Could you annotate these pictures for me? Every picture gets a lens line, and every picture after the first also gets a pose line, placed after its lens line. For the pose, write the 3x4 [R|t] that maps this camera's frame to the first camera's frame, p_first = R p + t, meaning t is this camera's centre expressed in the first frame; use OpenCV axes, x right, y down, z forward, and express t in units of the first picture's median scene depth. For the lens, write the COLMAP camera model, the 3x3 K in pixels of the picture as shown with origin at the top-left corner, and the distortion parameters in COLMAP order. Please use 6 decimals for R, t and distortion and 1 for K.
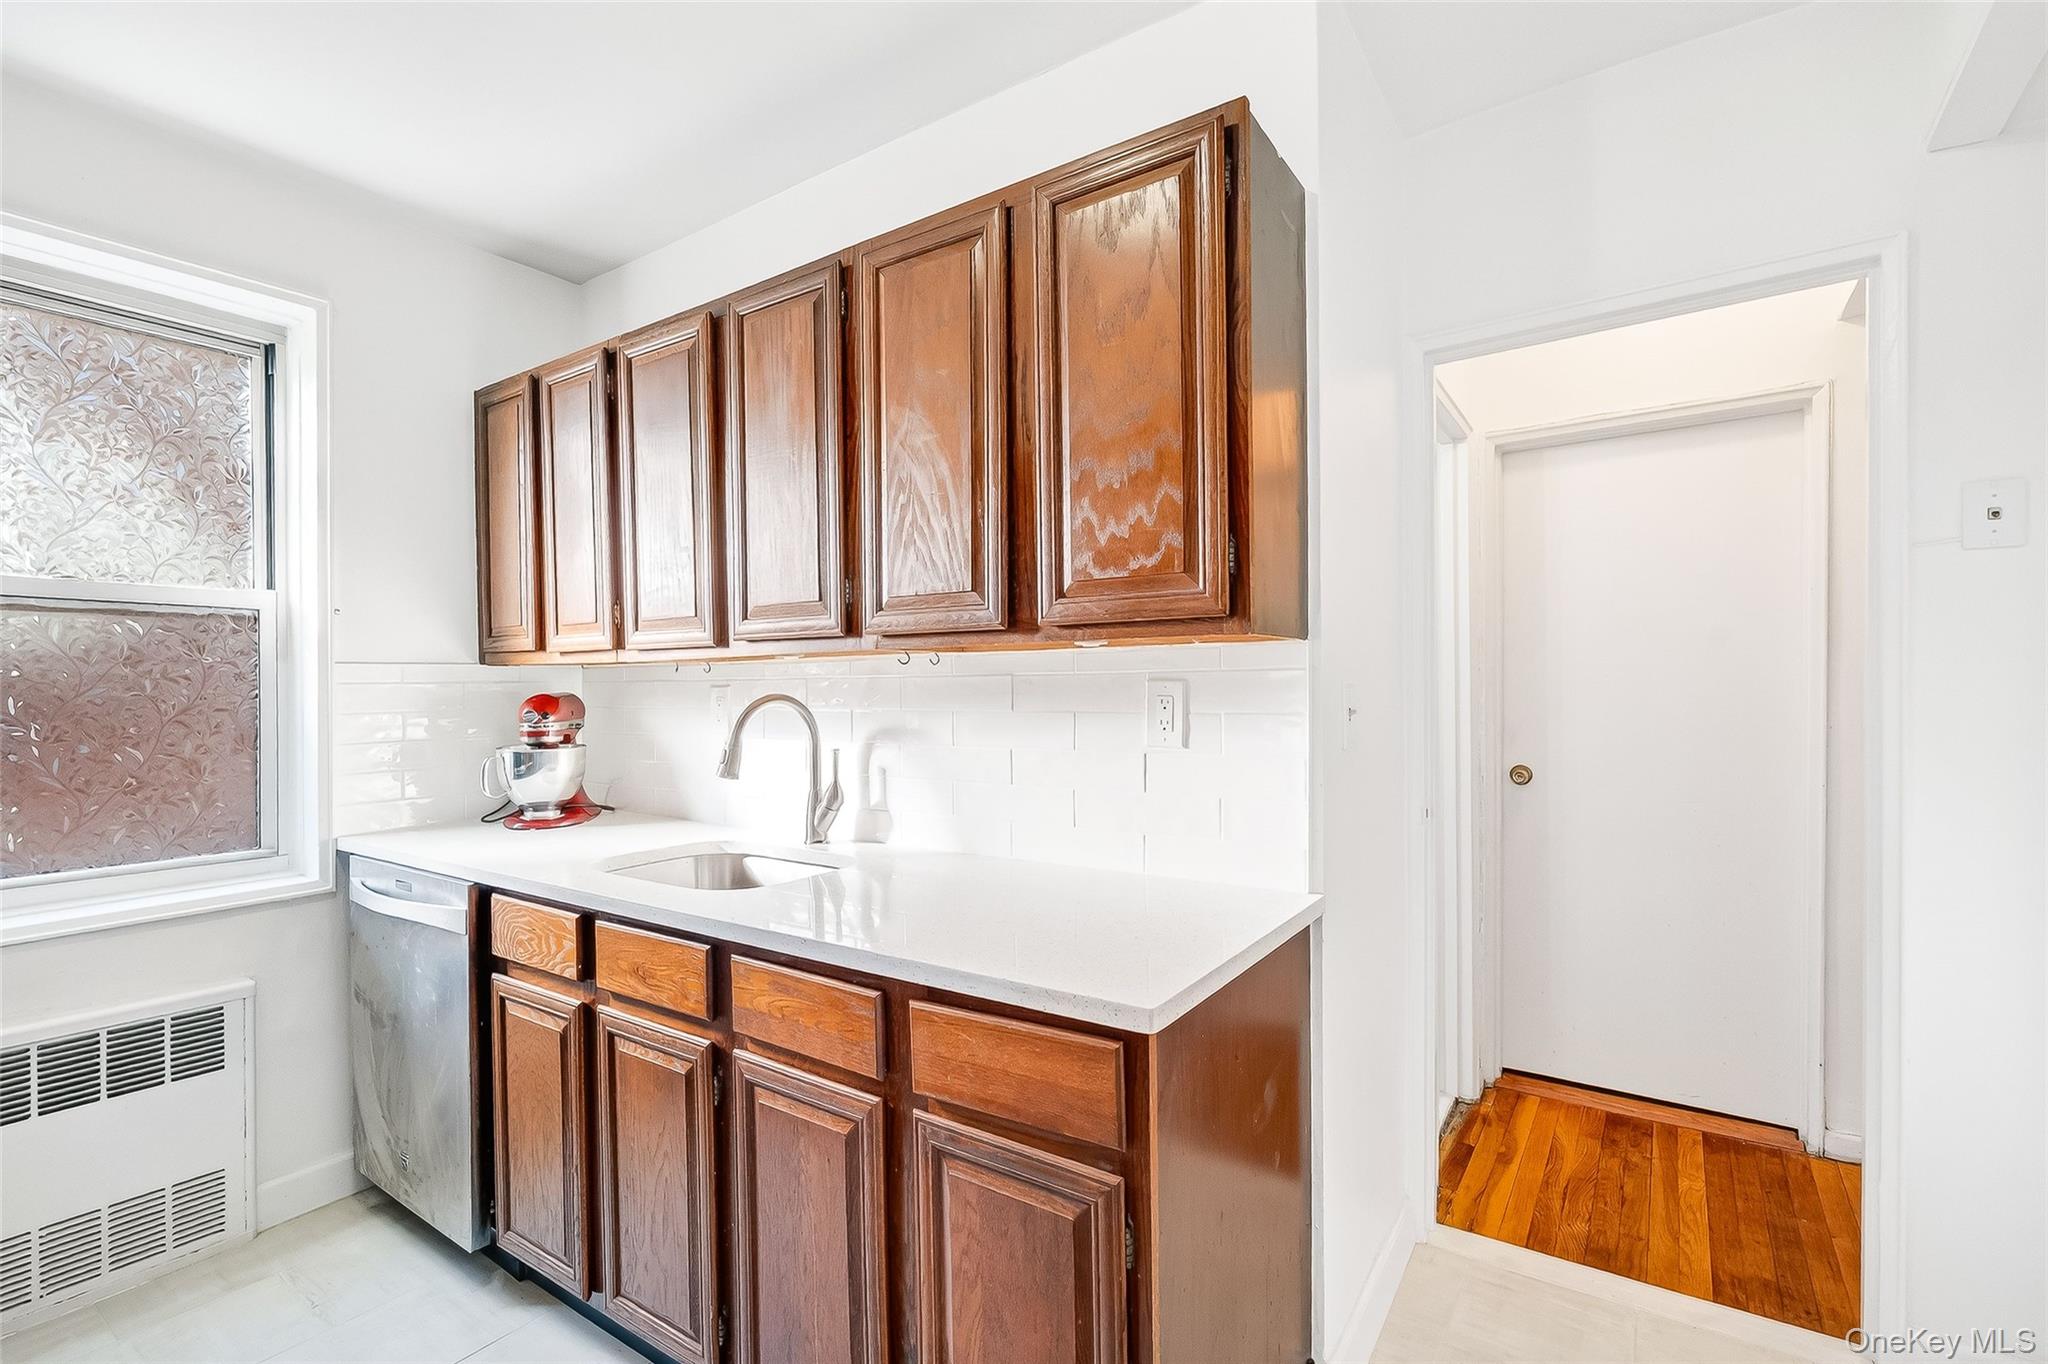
lens RADIAL K [[936.2, 0, 1026.1], [0, 936.2, 691.6], [0, 0, 1]] dist [-0.001729, -0.000330]
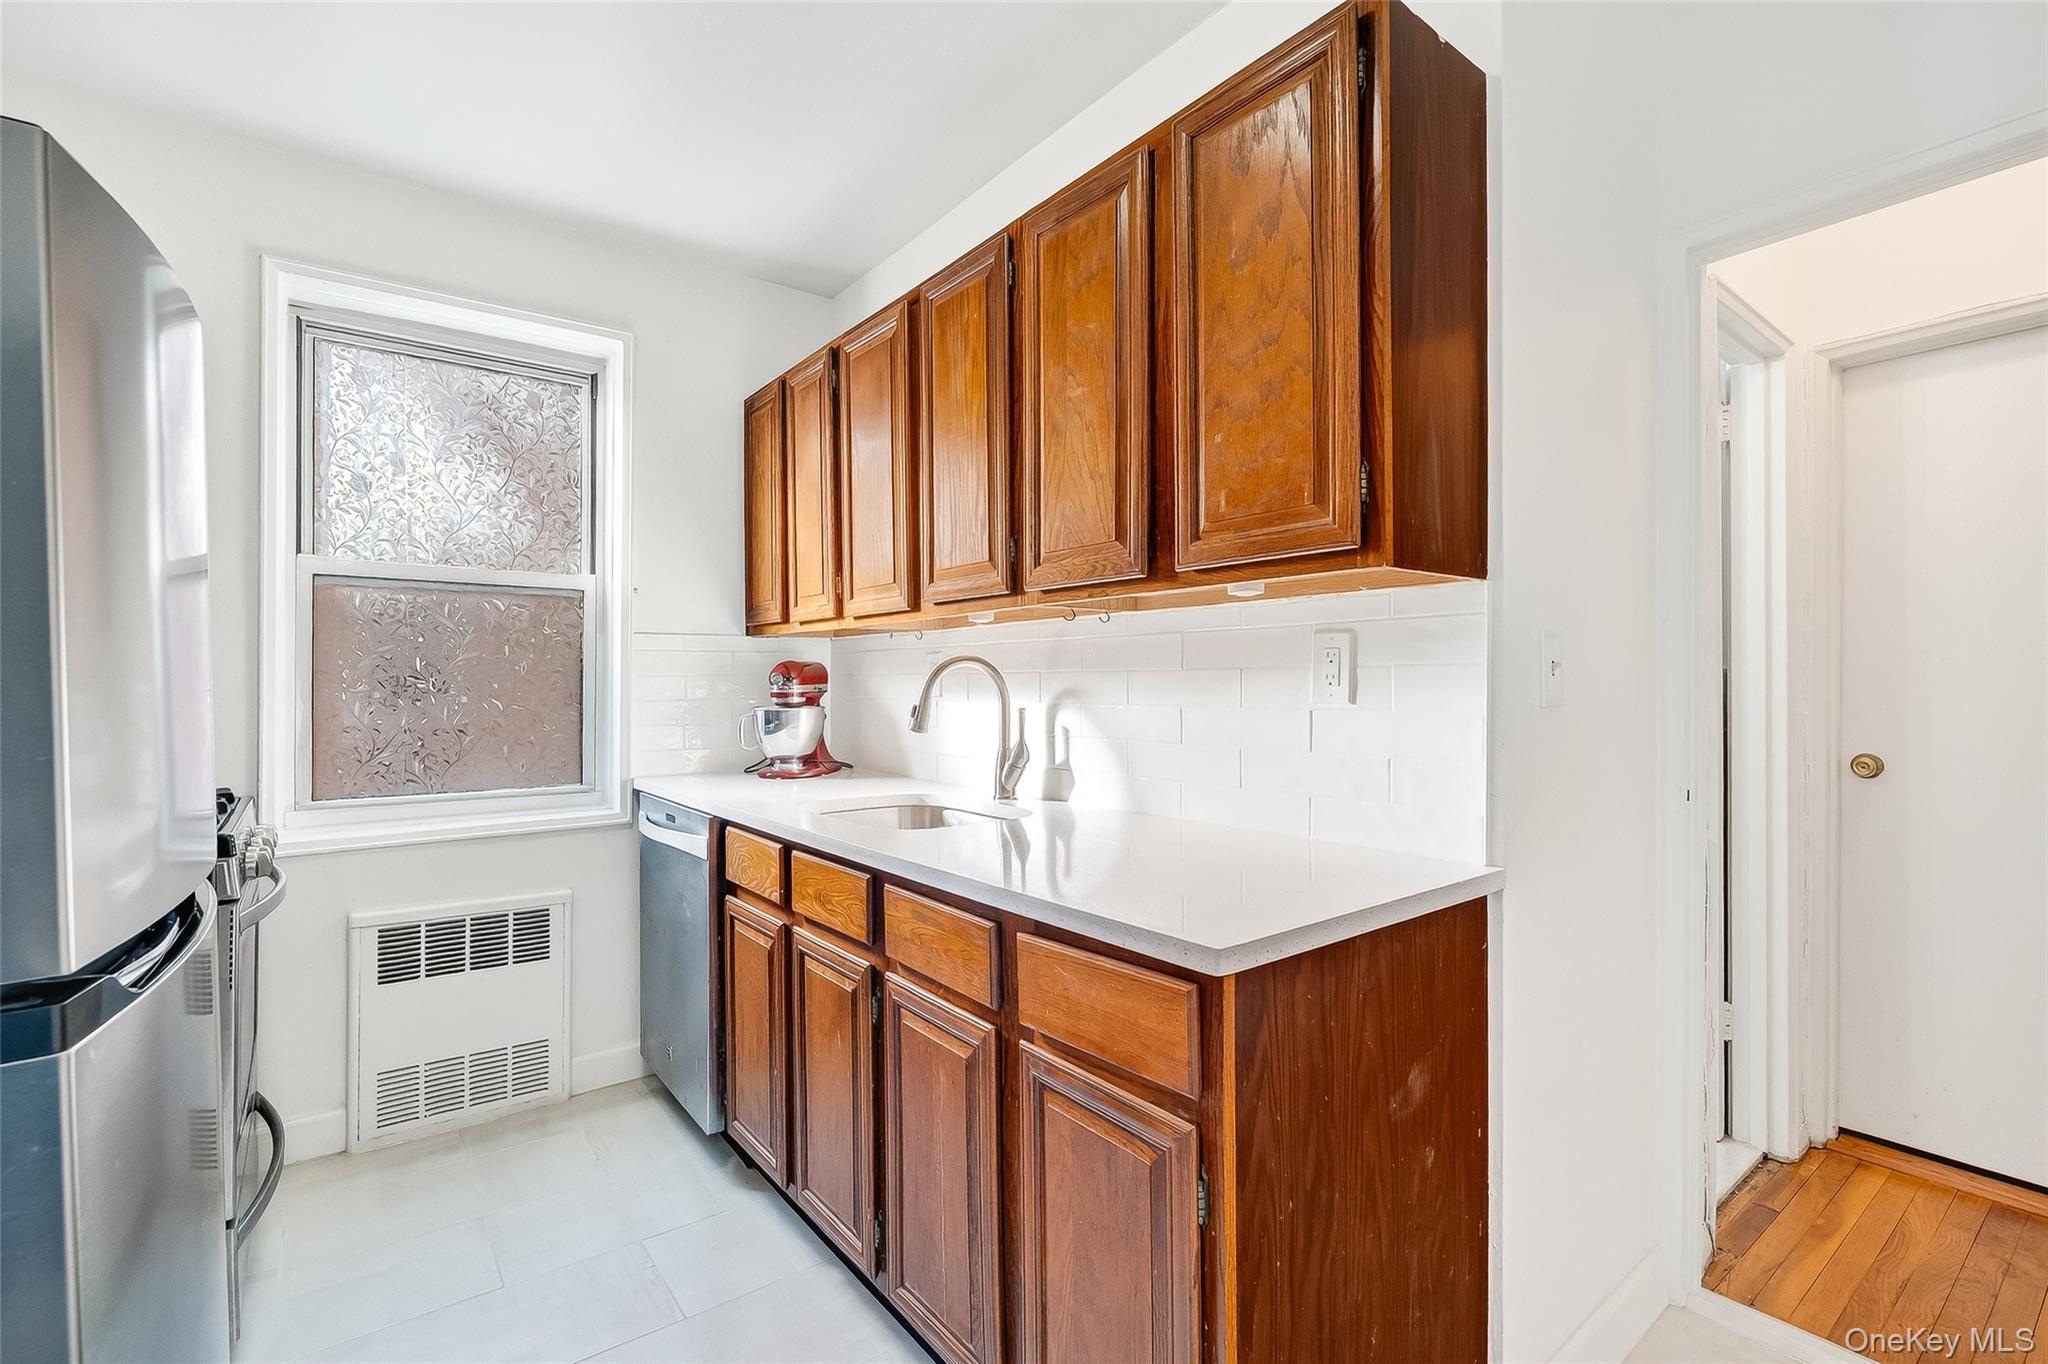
lens RADIAL K [[929.4, 0, 1024.0], [0, 929.4, 682.0], [0, 0, 1]] dist [-0.002504, -0.000011]
pose [[0.950707, 0.006235, -0.310028, 0.121074], [-0.008240, 0.999953, -0.005158, 0.038125], [0.309981, 0.007459, 0.950714, 0.021999]]
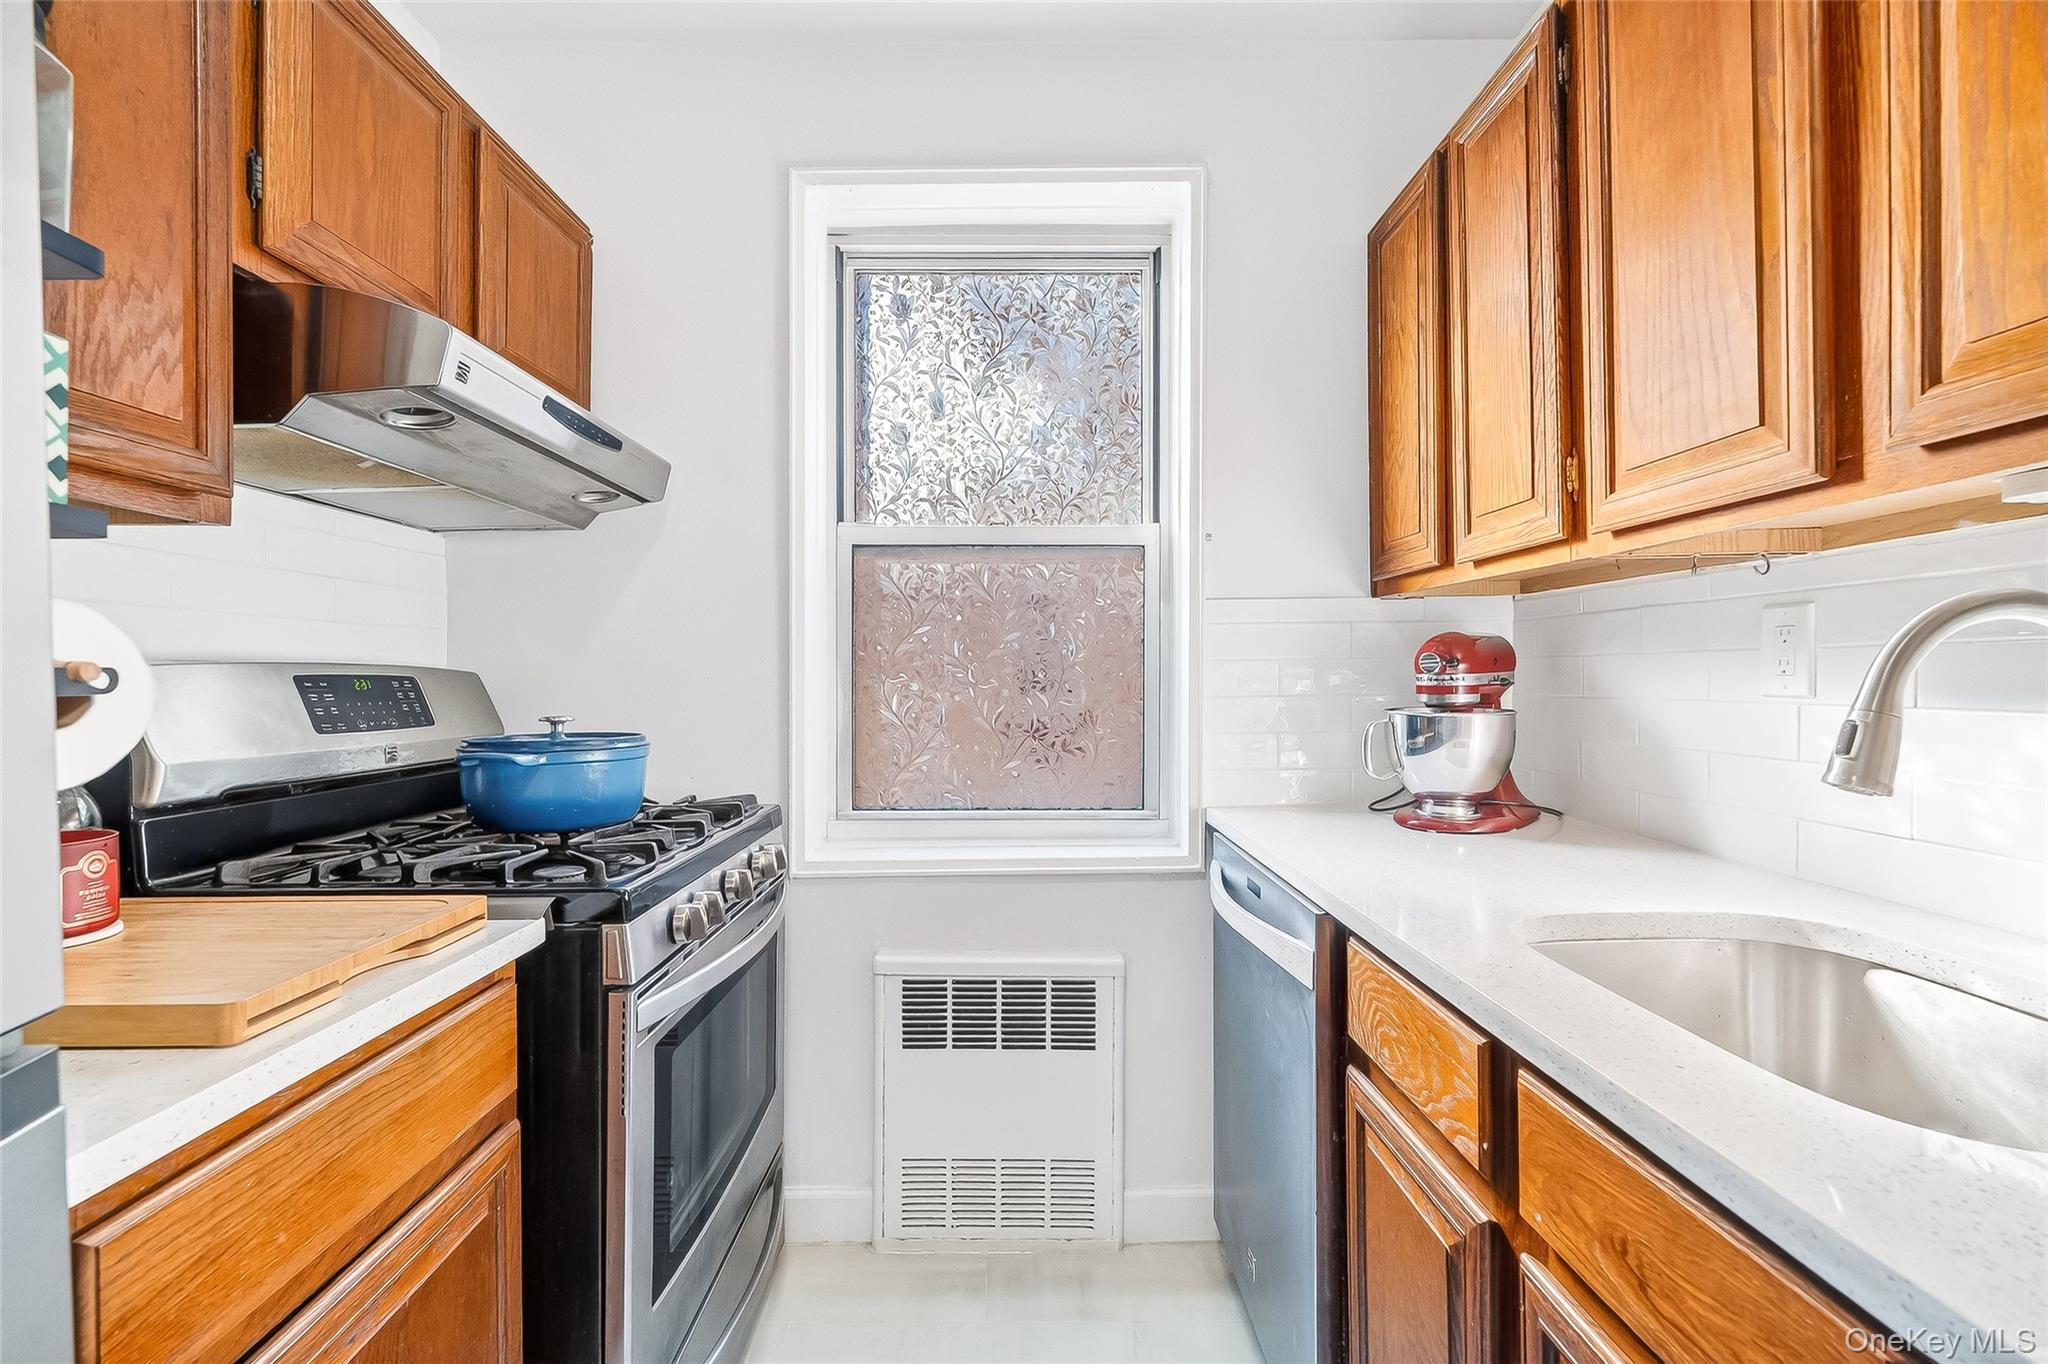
lens RADIAL K [[898.0, 0, 1018.1], [0, 898.0, 680.4], [0, 0, 1]] dist [-0.002250, -0.000114]
pose [[0.575166, 0.011279, -0.817959, -0.198288], [-0.005732, 0.999936, 0.009759, 0.039159], [0.818017, -0.000924, 0.575194, 0.444958]]
